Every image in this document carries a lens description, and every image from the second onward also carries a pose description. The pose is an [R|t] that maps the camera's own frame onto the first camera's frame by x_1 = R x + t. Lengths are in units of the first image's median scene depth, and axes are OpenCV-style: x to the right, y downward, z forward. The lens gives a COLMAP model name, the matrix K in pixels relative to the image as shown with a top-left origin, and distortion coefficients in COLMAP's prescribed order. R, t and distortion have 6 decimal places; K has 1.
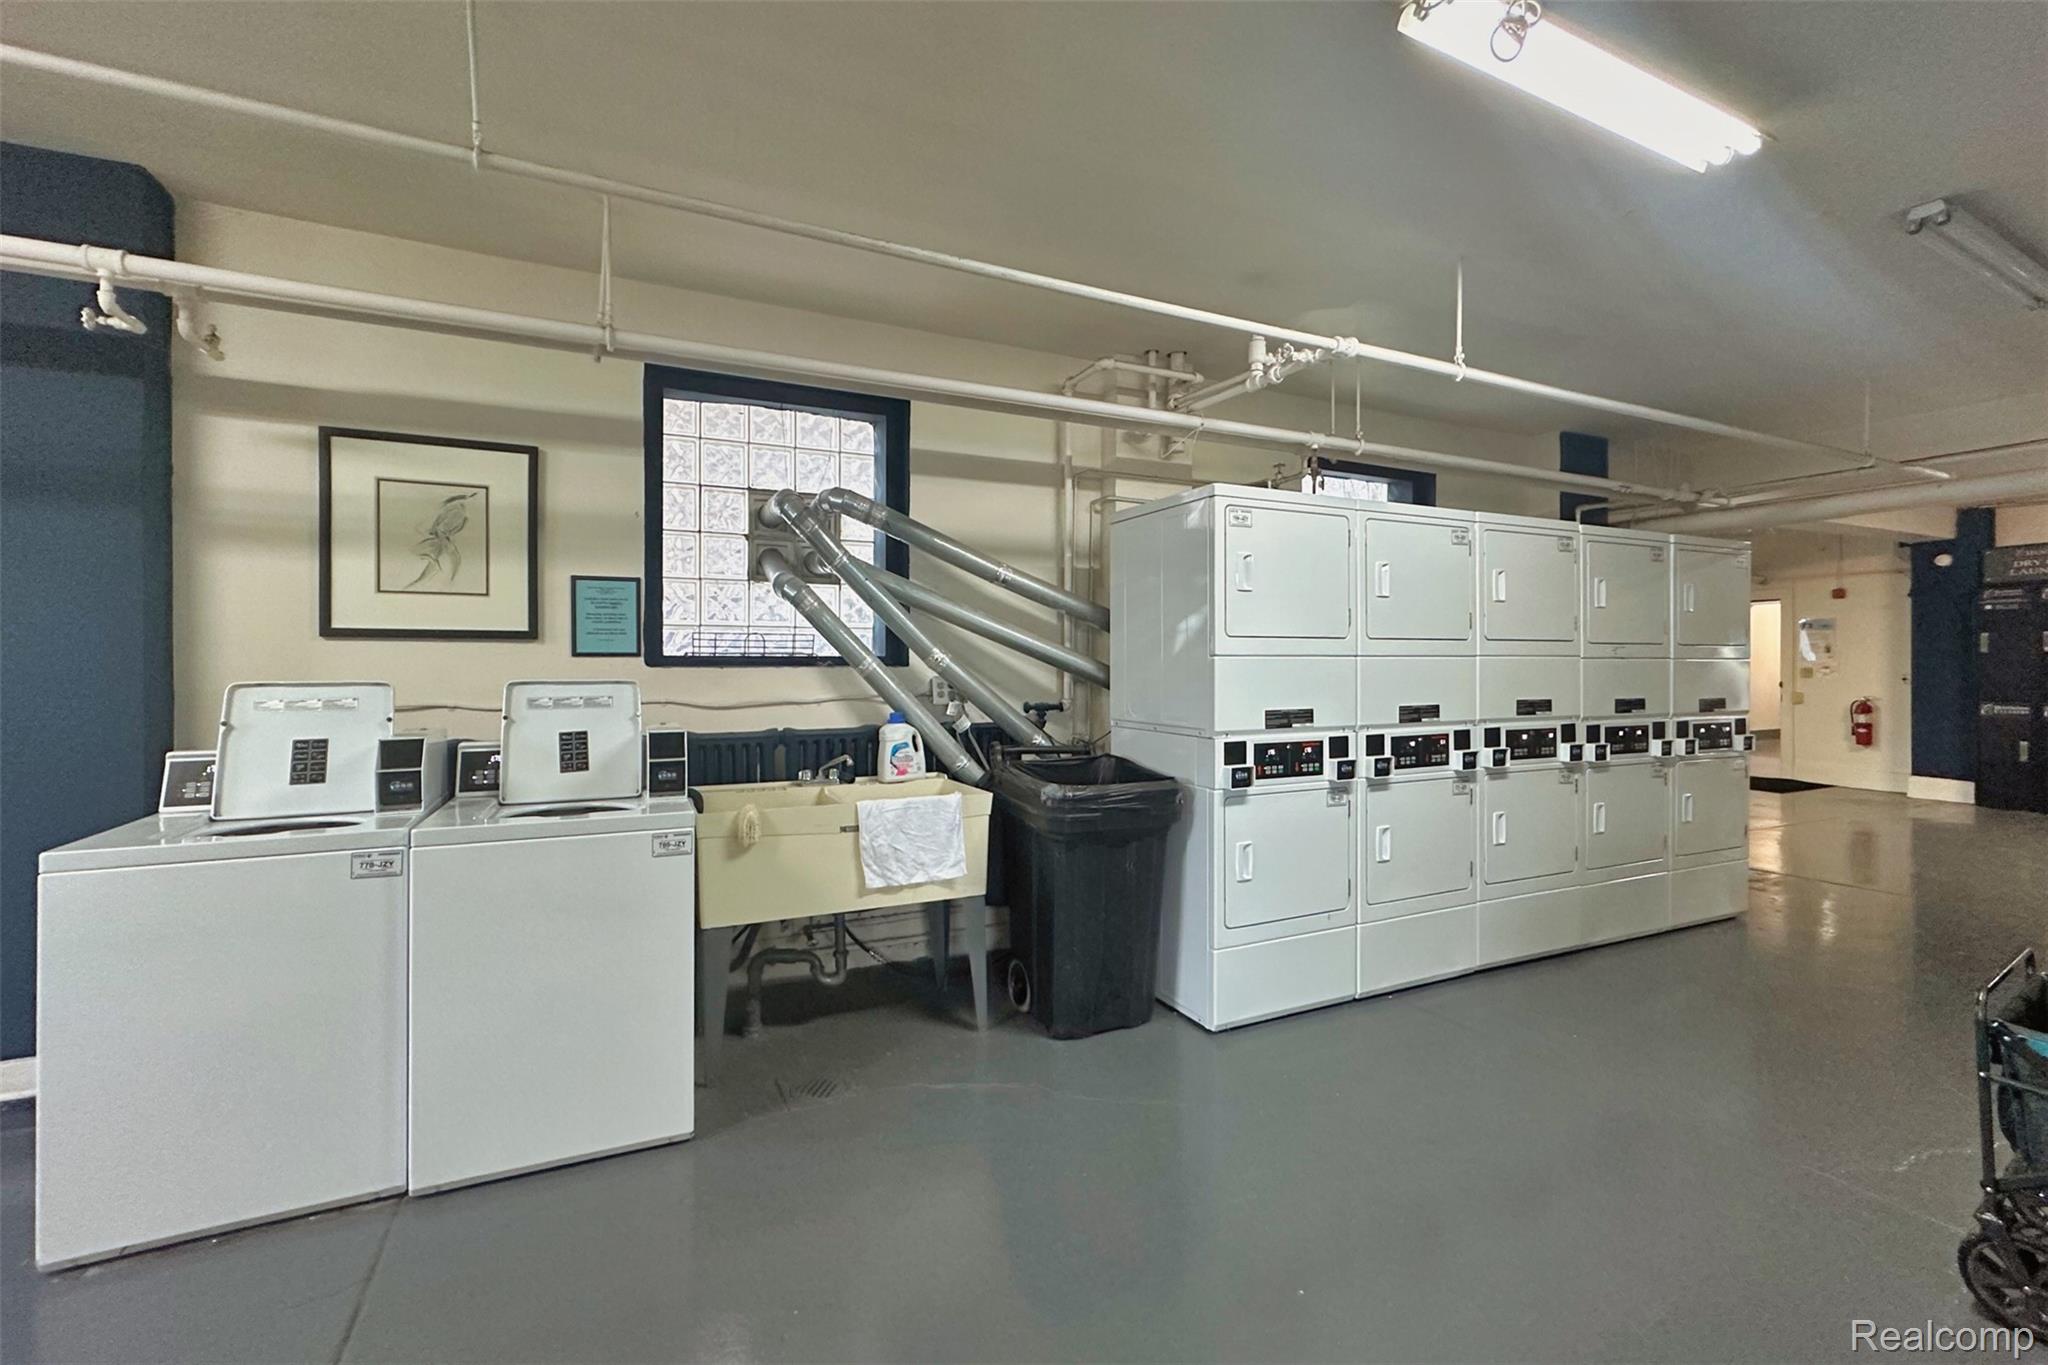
lens RADIAL K [[848.5, 0, 1030.5], [0, 848.5, 669.6], [0, 0, 1]] dist [0.001192, 0.000268]
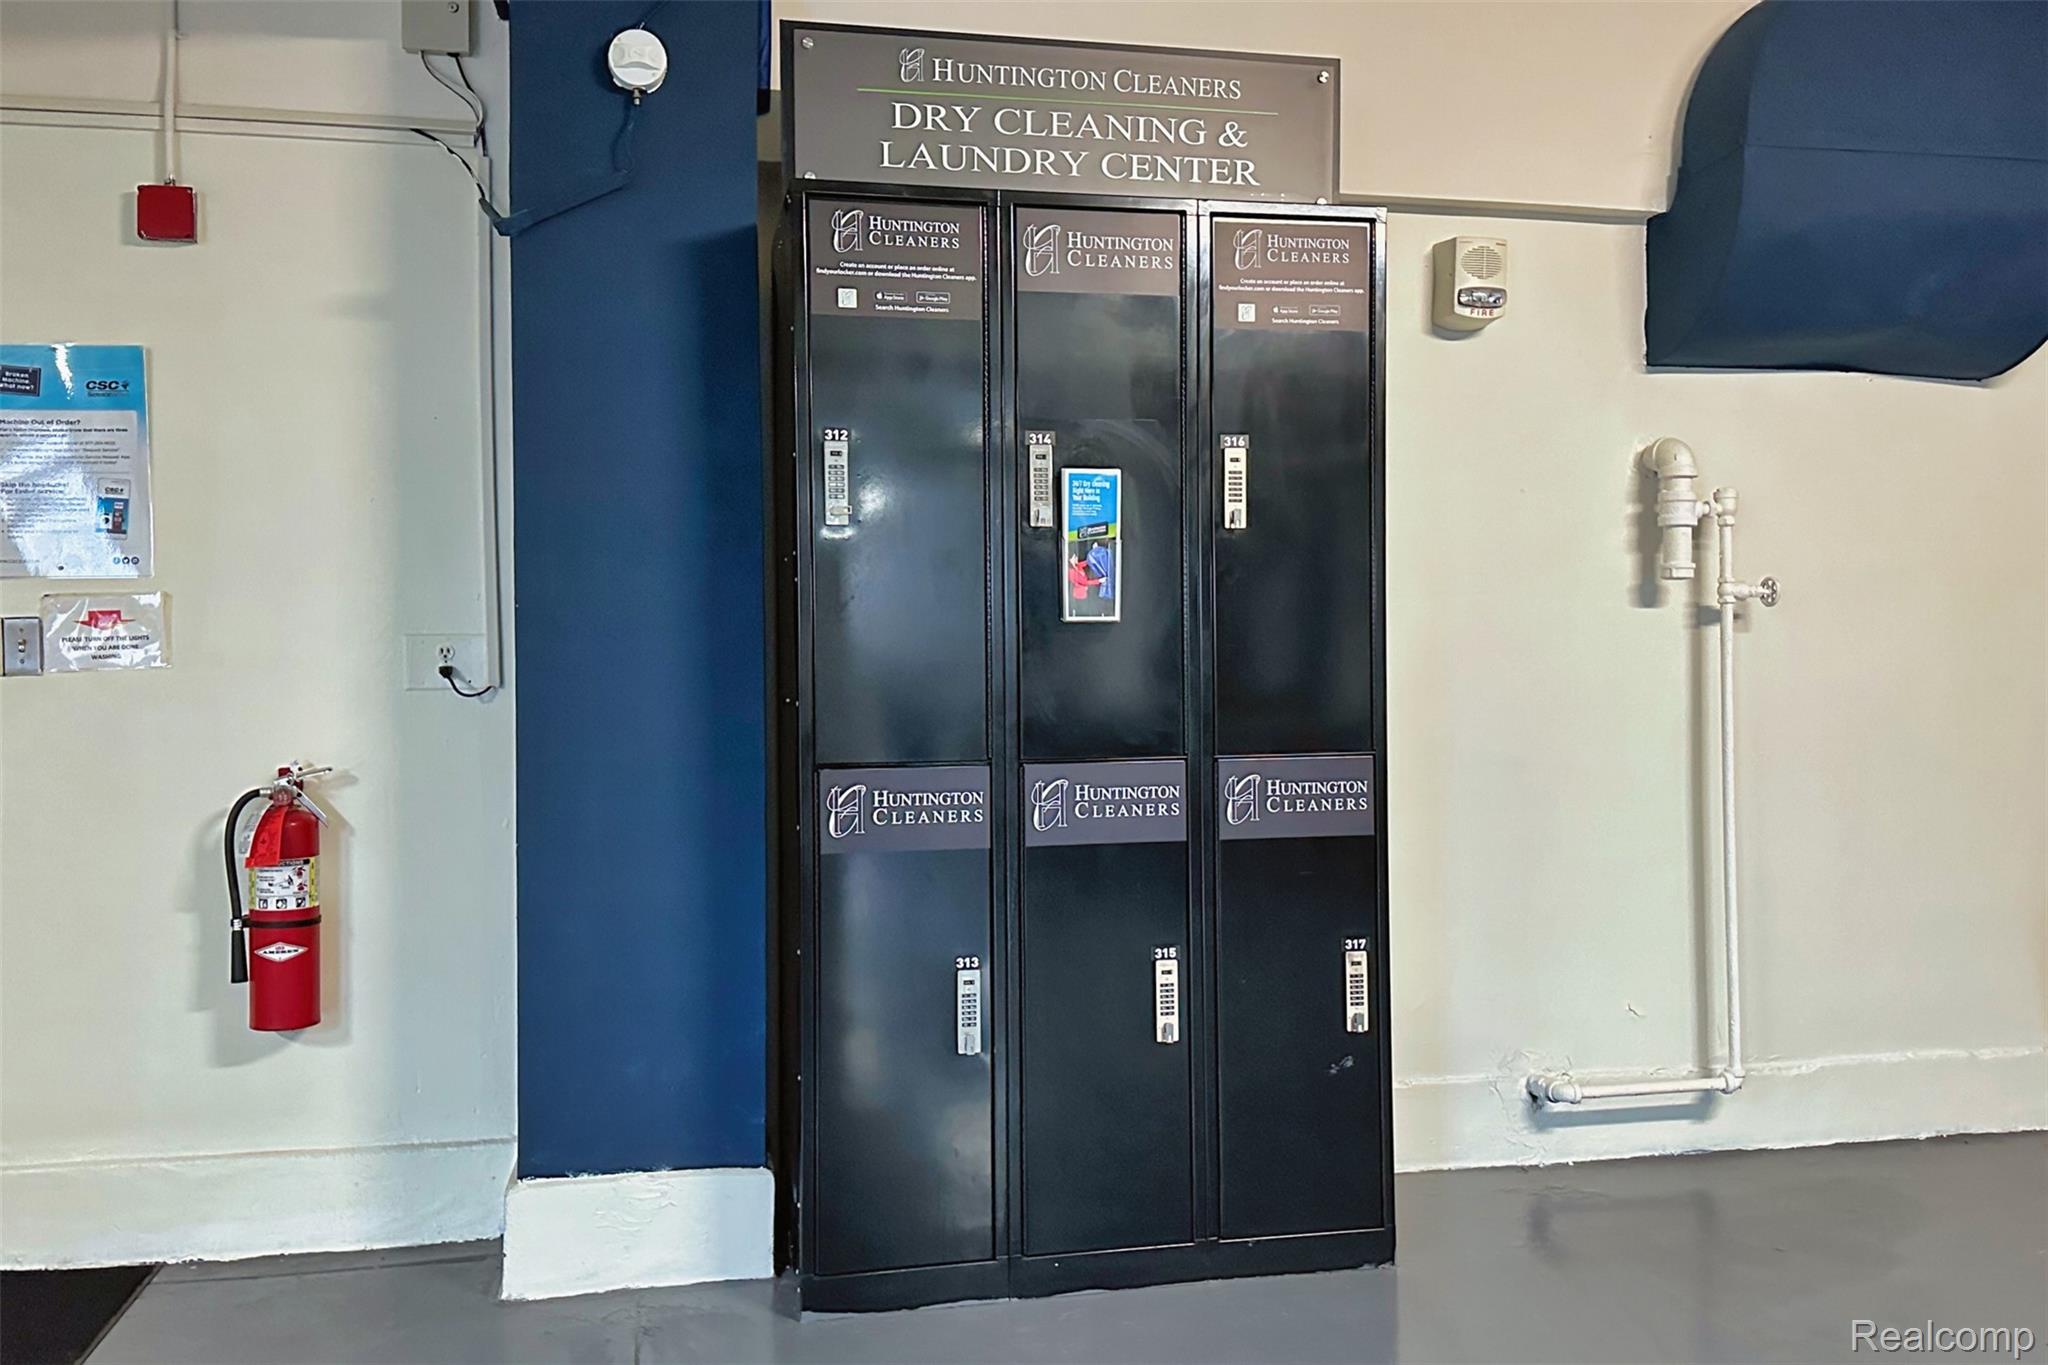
lens RADIAL K [[1840.7, 0, 1022.1], [0, 1840.7, 678.2], [0, 0, 1]] dist [-0.012121, -0.006252]
pose [[0.225688, -0.003391, 0.974194, 0.621448], [0.012425, 0.999923, 0.000602, 0.013100], [-0.974121, 0.011968, 0.225712, 0.748850]]
